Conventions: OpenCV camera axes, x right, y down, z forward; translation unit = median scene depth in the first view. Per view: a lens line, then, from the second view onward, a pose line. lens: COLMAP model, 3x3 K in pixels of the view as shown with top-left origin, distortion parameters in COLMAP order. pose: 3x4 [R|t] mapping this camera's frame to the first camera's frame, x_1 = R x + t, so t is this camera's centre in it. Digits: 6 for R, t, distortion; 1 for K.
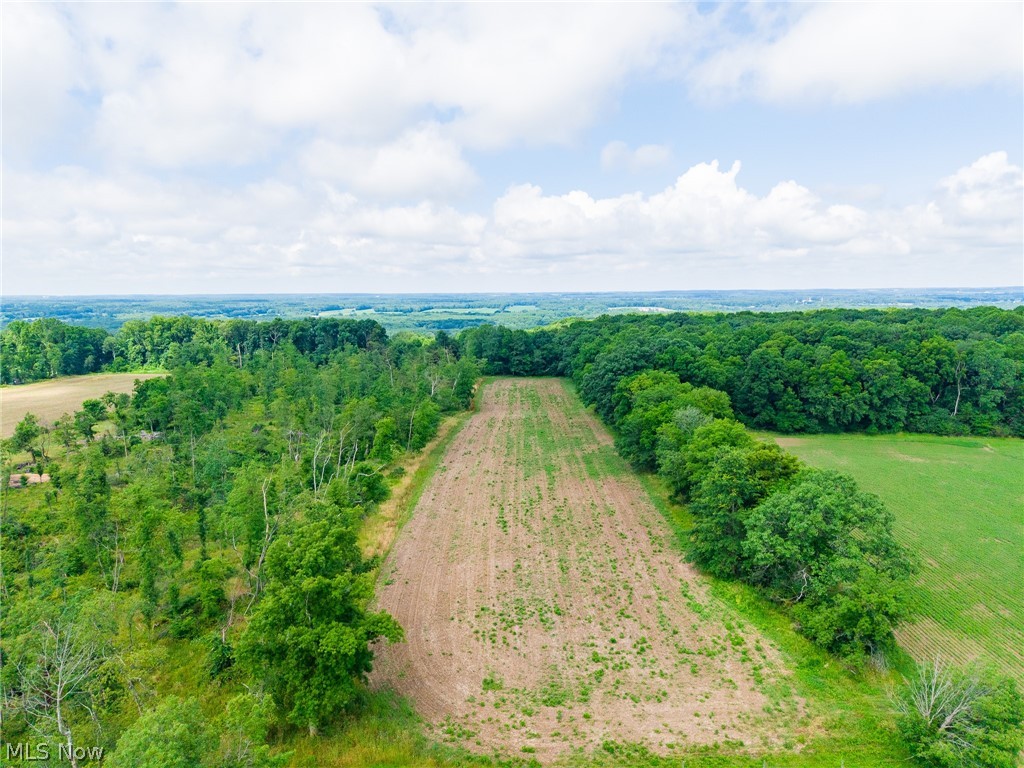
lens RADIAL K [[690.0, 0, 515.4], [0, 690.0, 382.8], [0, 0, 1]] dist [0.027602, -0.027812]
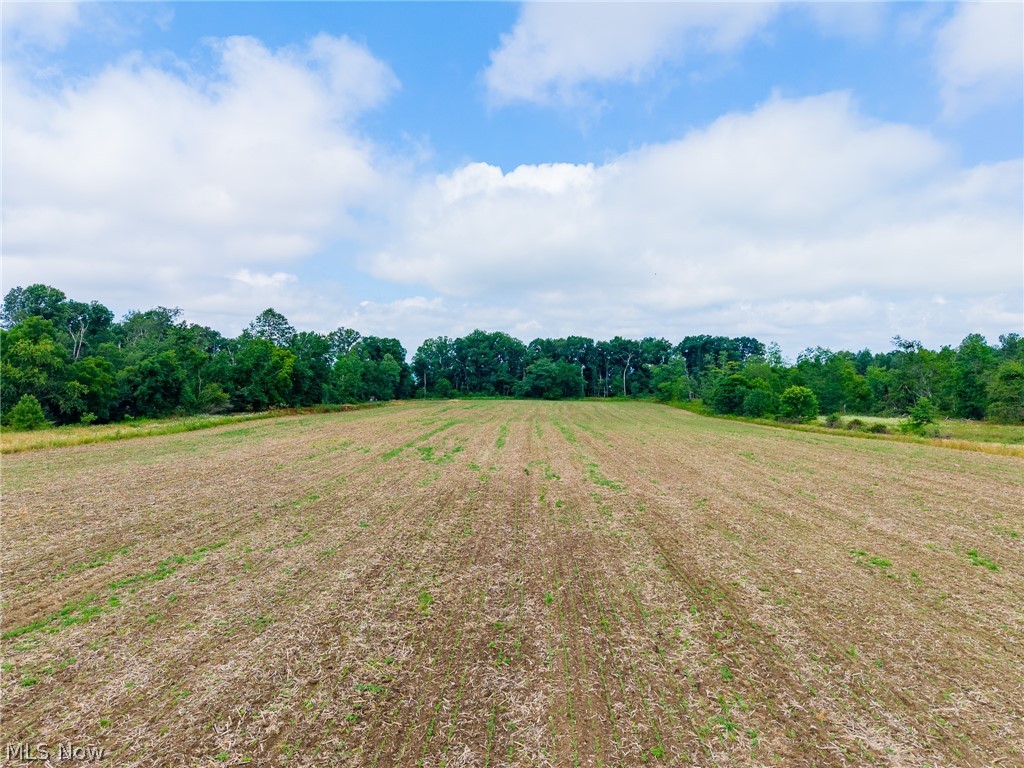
lens RADIAL K [[690.0, 0, 514.5], [0, 690.0, 382.0], [0, 0, 1]] dist [0.027602, -0.027812]
pose [[0.999688, 0.015464, 0.019615, -1.074097], [-0.013214, 0.993838, -0.110054, 0.106017], [-0.021196, 0.109761, 0.993732, 0.513268]]
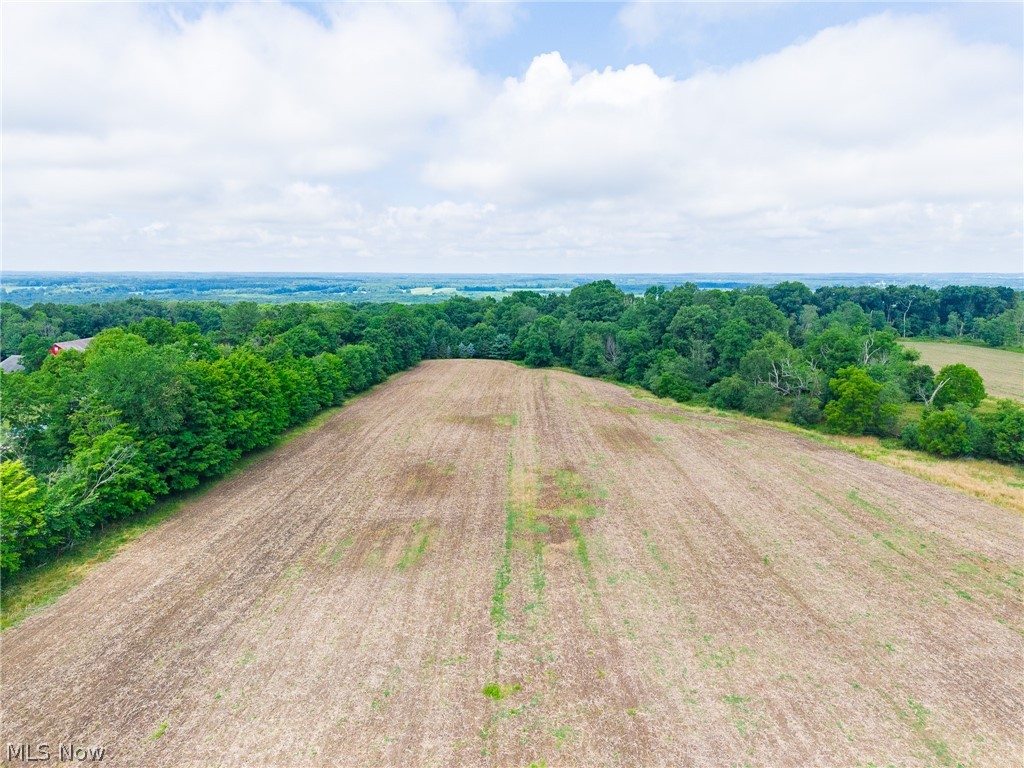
lens RADIAL K [[690.0, 0, 508.7], [0, 690.0, 382.1], [0, 0, 1]] dist [0.027602, -0.027812]
pose [[0.999950, 0.009243, -0.003935, -1.997074], [-0.009134, 0.999597, 0.026872, 0.052122], [0.004181, -0.026835, 0.999631, 0.019156]]
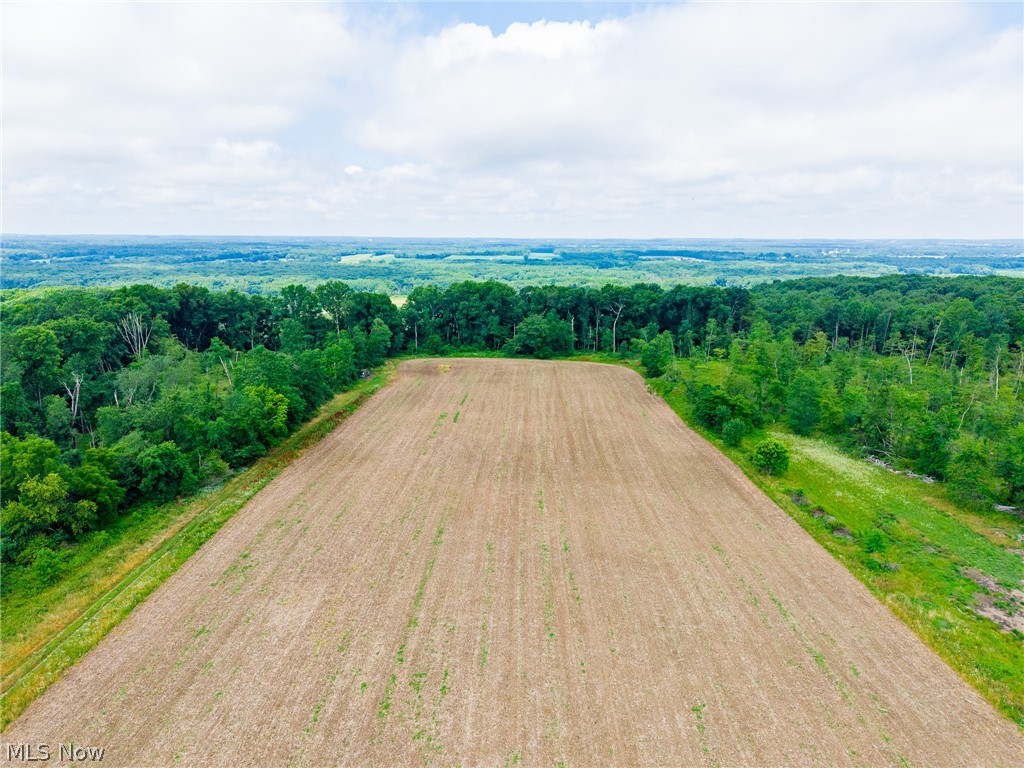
lens RADIAL K [[690.0, 0, 512.2], [0, 690.0, 394.2], [0, 0, 1]] dist [0.027602, -0.027812]
pose [[0.999626, 0.007527, 0.026289, -1.067273], [-0.009937, 0.995636, 0.092791, -0.091816], [-0.025475, -0.093017, 0.995339, 0.485697]]
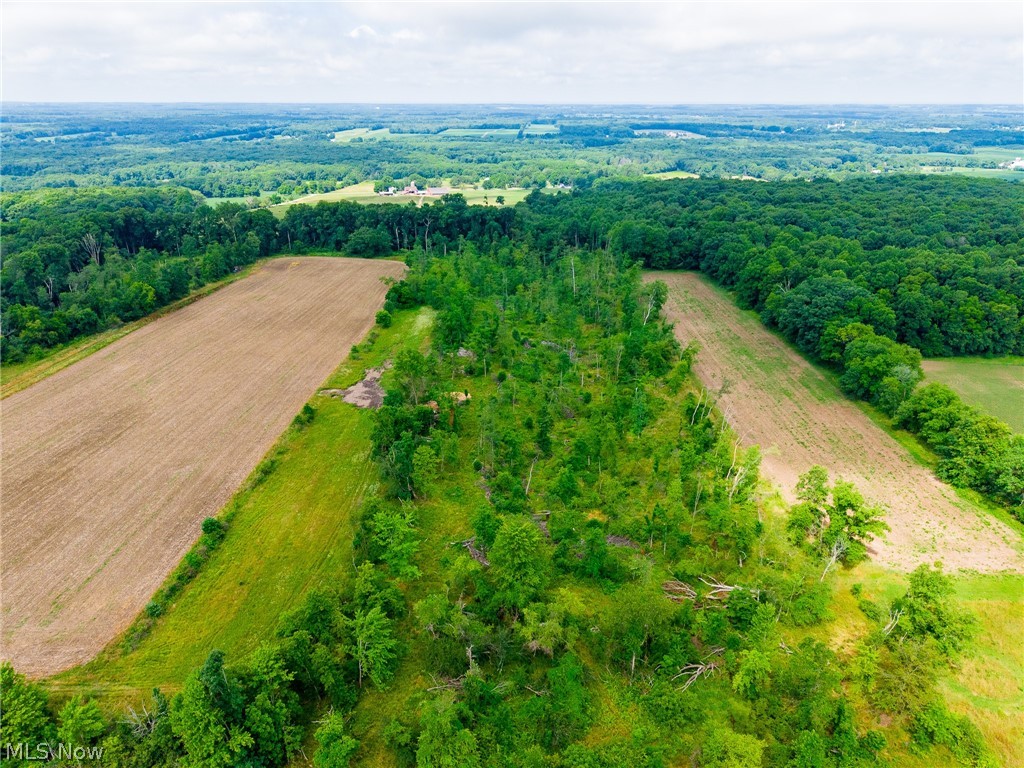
lens RADIAL K [[690.0, 0, 517.1], [0, 690.0, 388.6], [0, 0, 1]] dist [0.027602, -0.027812]
pose [[0.999938, 0.010539, 0.003525, -0.441210], [-0.011094, 0.965290, 0.260945, -0.220891], [-0.000653, -0.260968, 0.965347, -0.370013]]
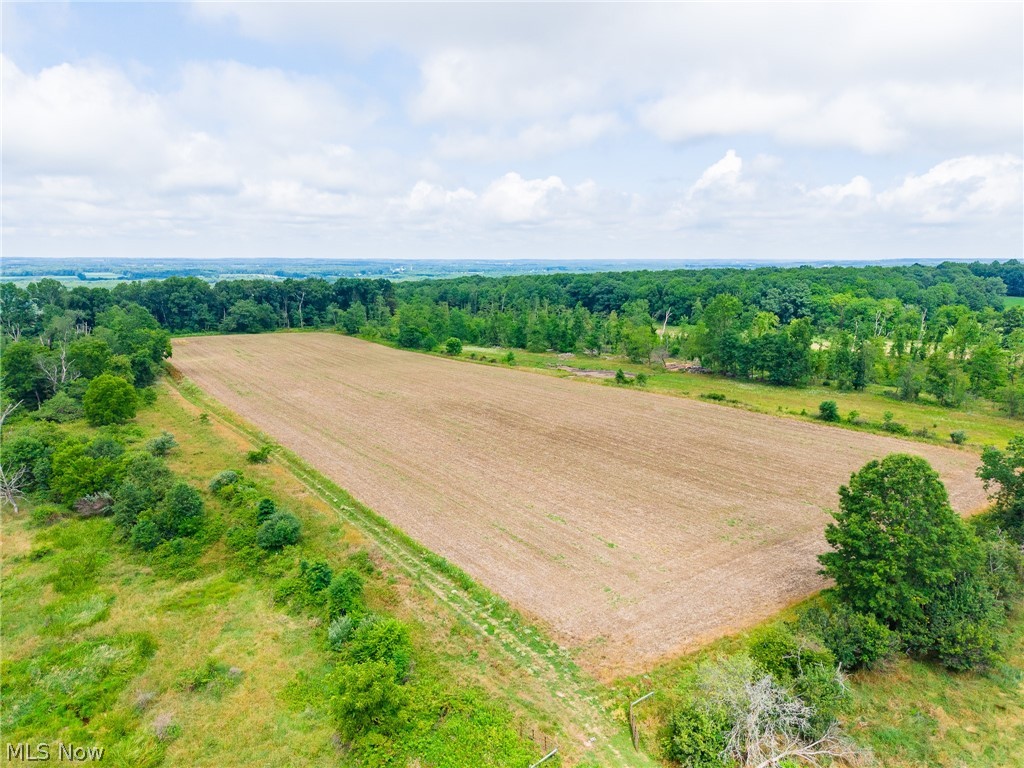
lens RADIAL K [[690.0, 0, 516.9], [0, 690.0, 379.4], [0, 0, 1]] dist [0.027602, -0.027812]
pose [[0.810762, -0.089221, 0.578537, -1.533163], [0.065105, 0.995929, 0.062352, 0.032654], [-0.581745, -0.012887, 0.813269, -0.084044]]
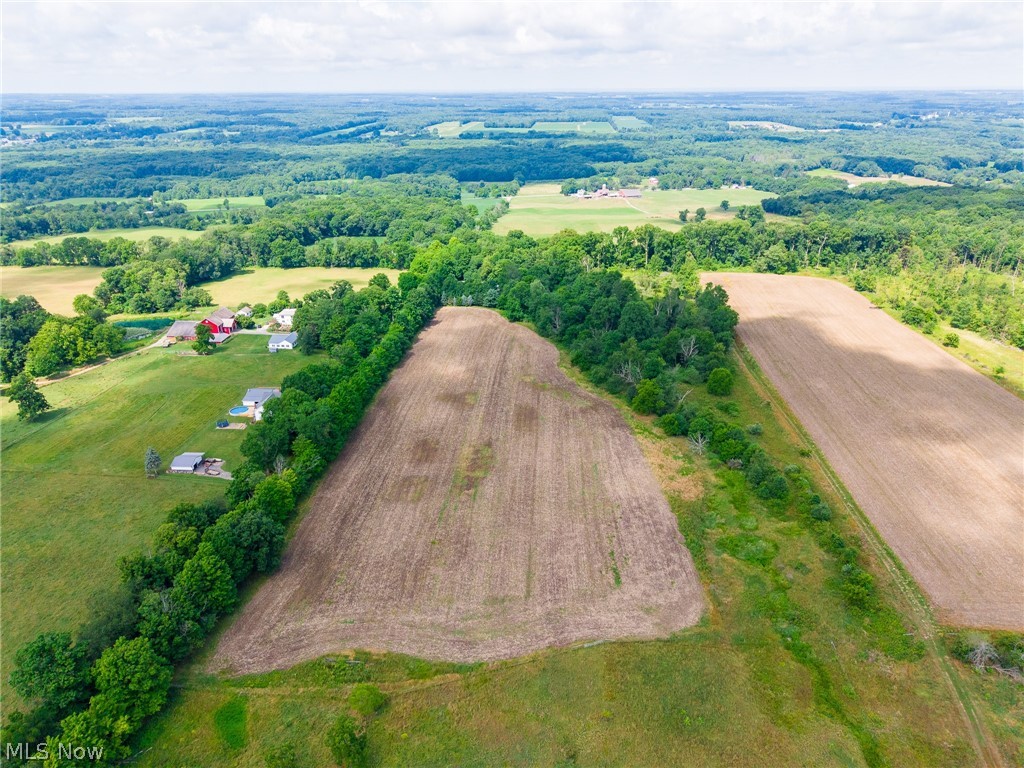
lens RADIAL K [[690.0, 0, 507.7], [0, 690.0, 387.4], [0, 0, 1]] dist [0.027602, -0.027812]
pose [[0.998389, 0.023755, -0.051532, -1.844743], [-0.008556, 0.960796, 0.277123, -0.334867], [0.056095, -0.276236, 0.959451, -0.644252]]
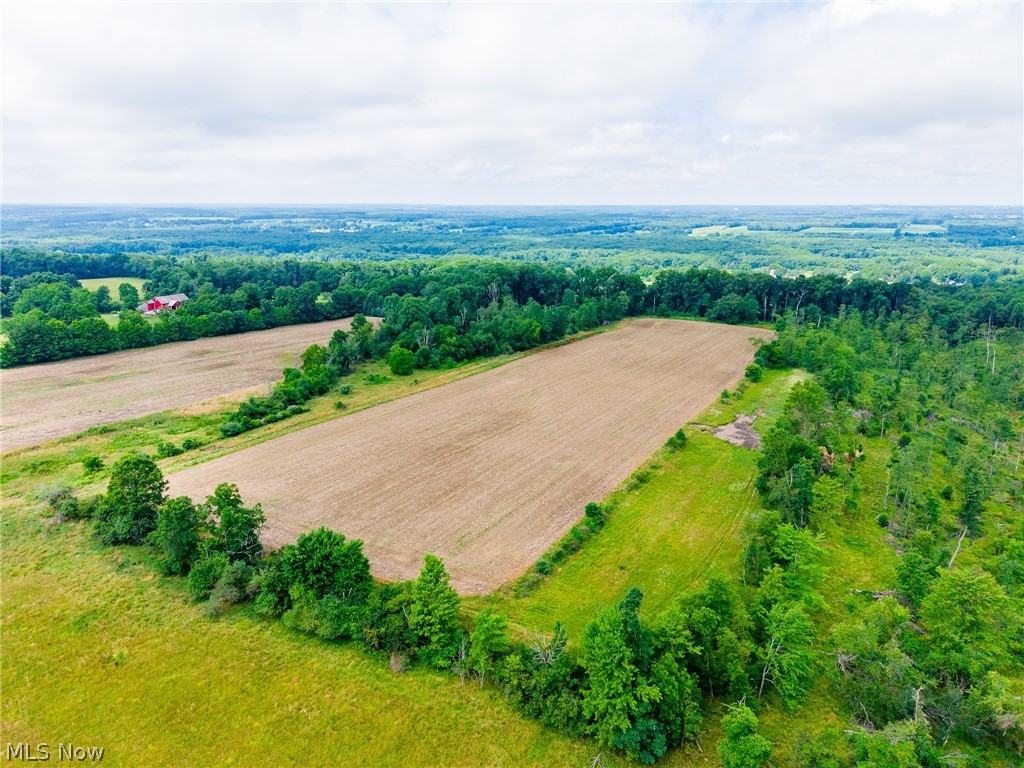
lens RADIAL K [[690.0, 0, 504.1], [0, 690.0, 384.3], [0, 0, 1]] dist [0.027602, -0.027812]
pose [[0.879234, 0.128090, -0.458847, -0.529545], [-0.068636, 0.987186, 0.144061, -0.111134], [0.471420, -0.095169, 0.876759, -0.380323]]
